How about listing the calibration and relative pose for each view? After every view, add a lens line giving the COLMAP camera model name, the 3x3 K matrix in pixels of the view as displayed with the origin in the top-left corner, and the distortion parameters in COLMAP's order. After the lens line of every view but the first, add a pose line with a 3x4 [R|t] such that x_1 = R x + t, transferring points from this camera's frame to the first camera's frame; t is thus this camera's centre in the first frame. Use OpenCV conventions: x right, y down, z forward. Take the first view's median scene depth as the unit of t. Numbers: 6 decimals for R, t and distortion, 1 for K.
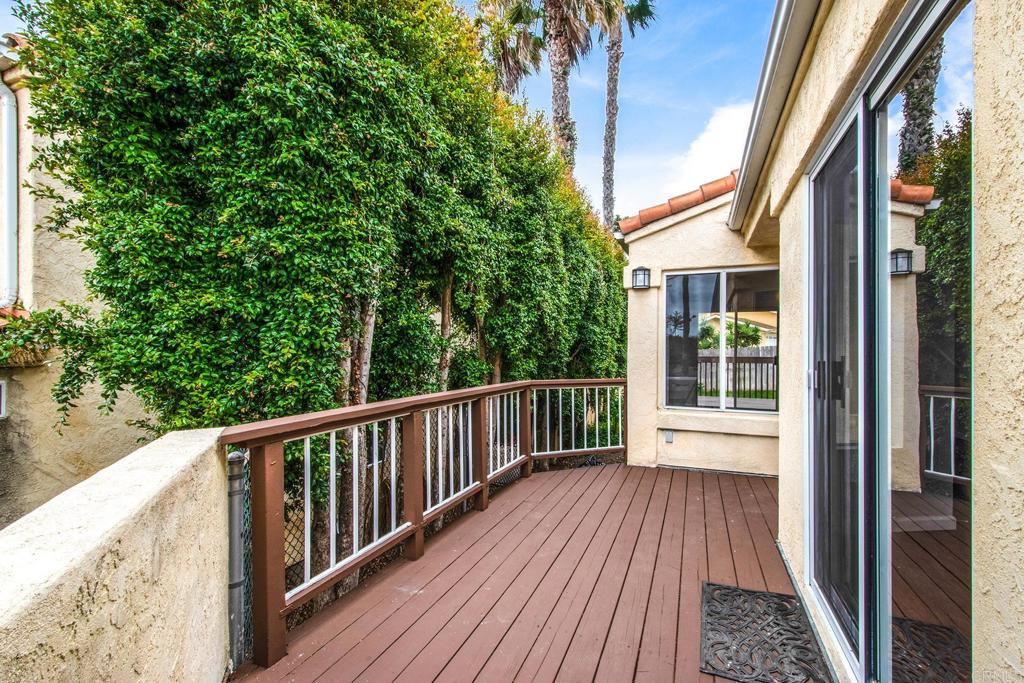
lens RADIAL K [[449.5, 0, 512.0], [0, 449.5, 344.9], [0, 0, 1]] dist [0.001266, -0.000650]
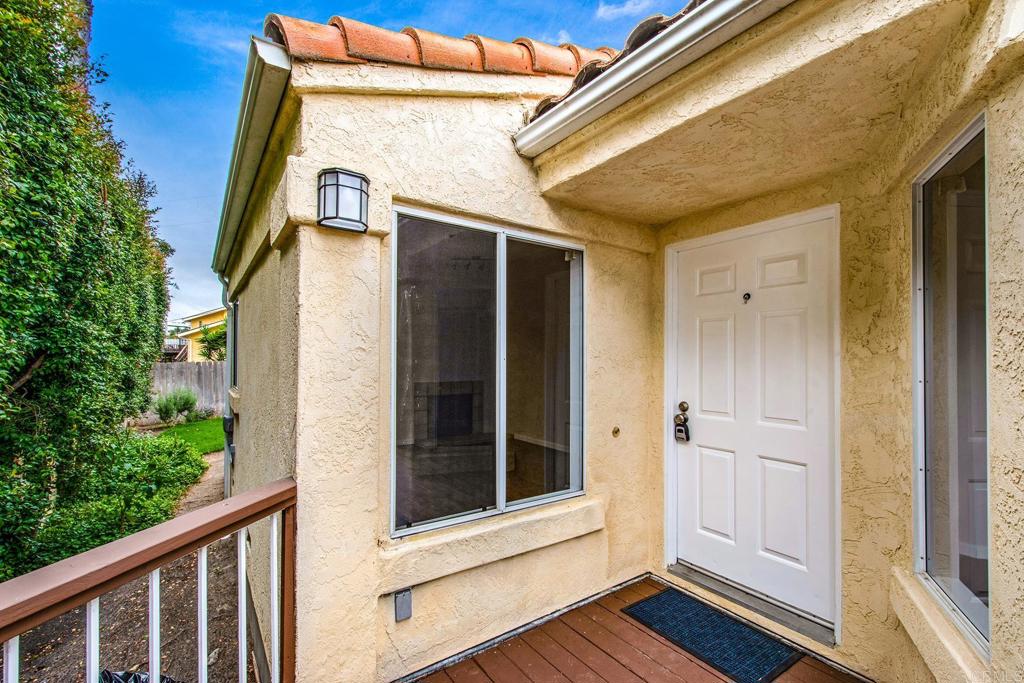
lens RADIAL K [[449.5, 0, 515.2], [0, 449.5, 358.3], [0, 0, 1]] dist [0.001266, -0.000650]
pose [[0.529792, 0.004836, 0.848114, 0.052864], [-0.016861, 0.999846, 0.004831, -0.024704], [-0.847960, -0.016860, 0.529792, 0.682765]]
